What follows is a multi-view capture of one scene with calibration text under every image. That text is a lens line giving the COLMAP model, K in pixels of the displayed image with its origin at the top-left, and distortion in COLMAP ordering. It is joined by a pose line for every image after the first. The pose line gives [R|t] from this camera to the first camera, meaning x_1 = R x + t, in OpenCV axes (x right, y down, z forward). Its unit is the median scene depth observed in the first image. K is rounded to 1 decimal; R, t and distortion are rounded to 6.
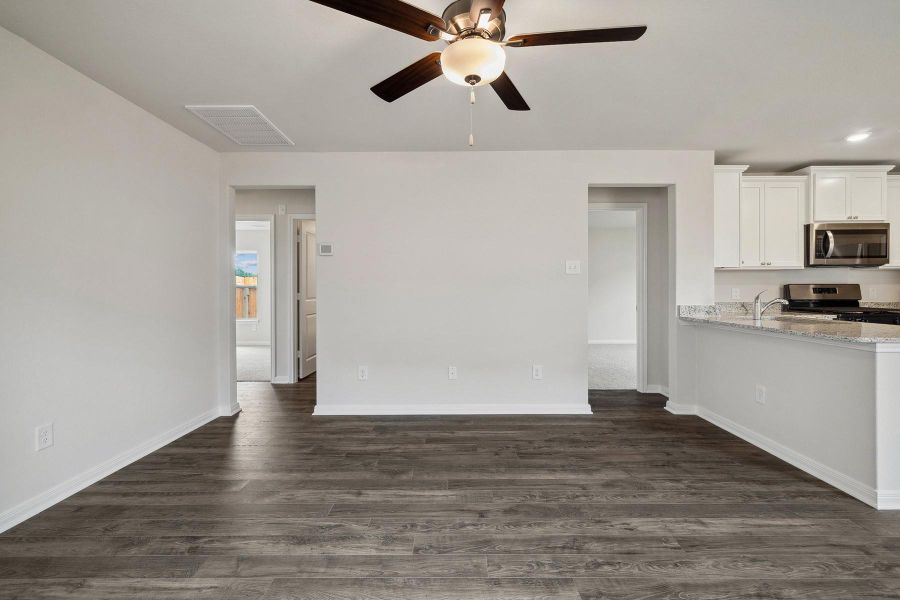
lens RADIAL K [[386.0, 0, 454.1], [0, 386.0, 291.7], [0, 0, 1]] dist [0.001941, -0.000418]
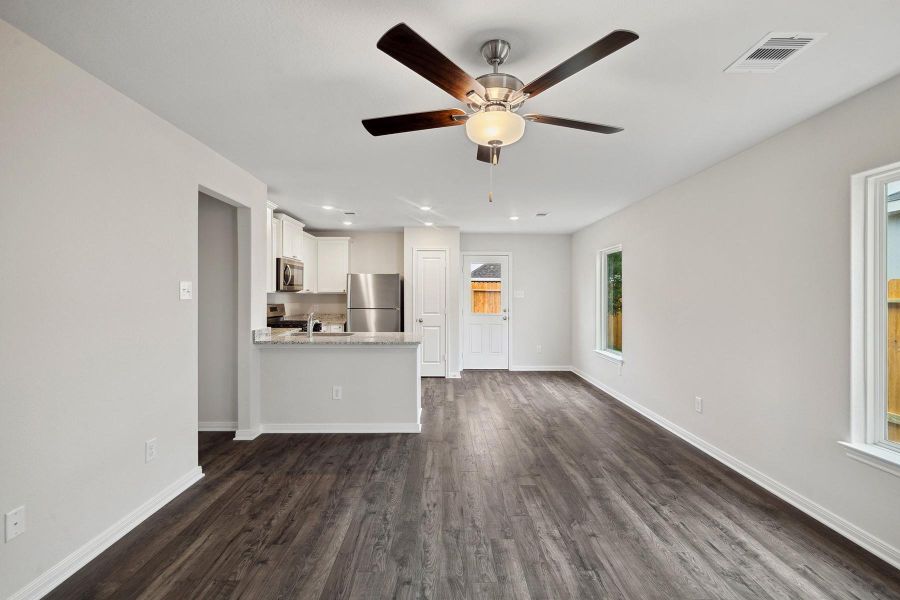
lens RADIAL K [[408.7, 0, 452.5], [0, 408.7, 294.6], [0, 0, 1]] dist [-0.003960, 0.001024]
pose [[-0.023468, 0.005861, 0.999707, -0.573402], [0.003642, 0.999977, -0.005778, -0.057199], [-0.999718, 0.003505, -0.023489, 0.589558]]
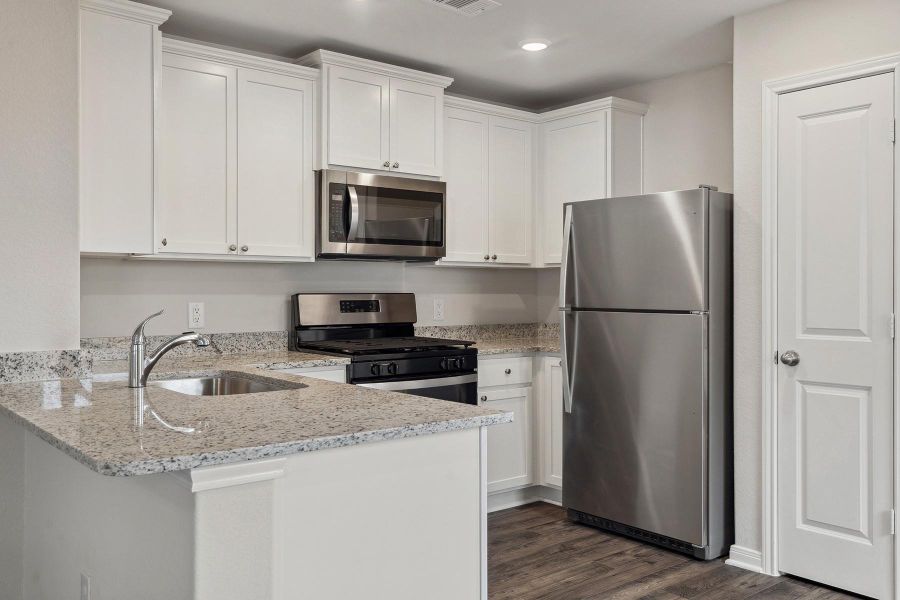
lens RADIAL K [[779.5, 0, 450.8], [0, 779.5, 300.2], [0, 0, 1]] dist [0.006484, 0.001308]
pose [[0.769670, -0.003951, 0.638429, 0.539397], [0.002041, 0.999991, 0.003728, -0.019484], [-0.638438, -0.001567, 0.769672, 0.185296]]
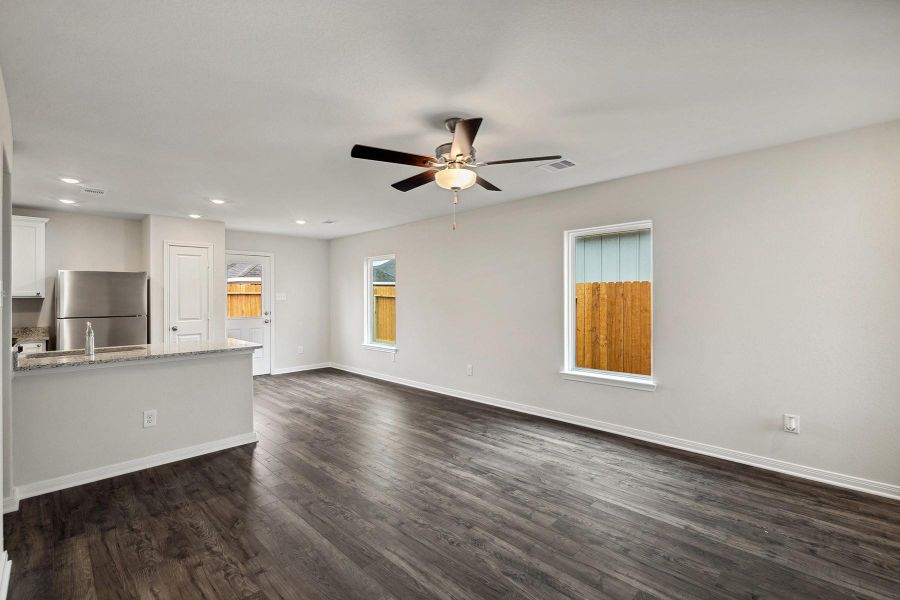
lens RADIAL K [[408.7, 0, 456.8], [0, 408.7, 298.7], [0, 0, 1]] dist [-0.003960, 0.001024]
pose [[-0.713683, 0.006970, 0.700434, -0.576876], [0.017412, 0.999818, 0.007792, -0.058864], [-0.700253, 0.017757, -0.713674, 1.116820]]
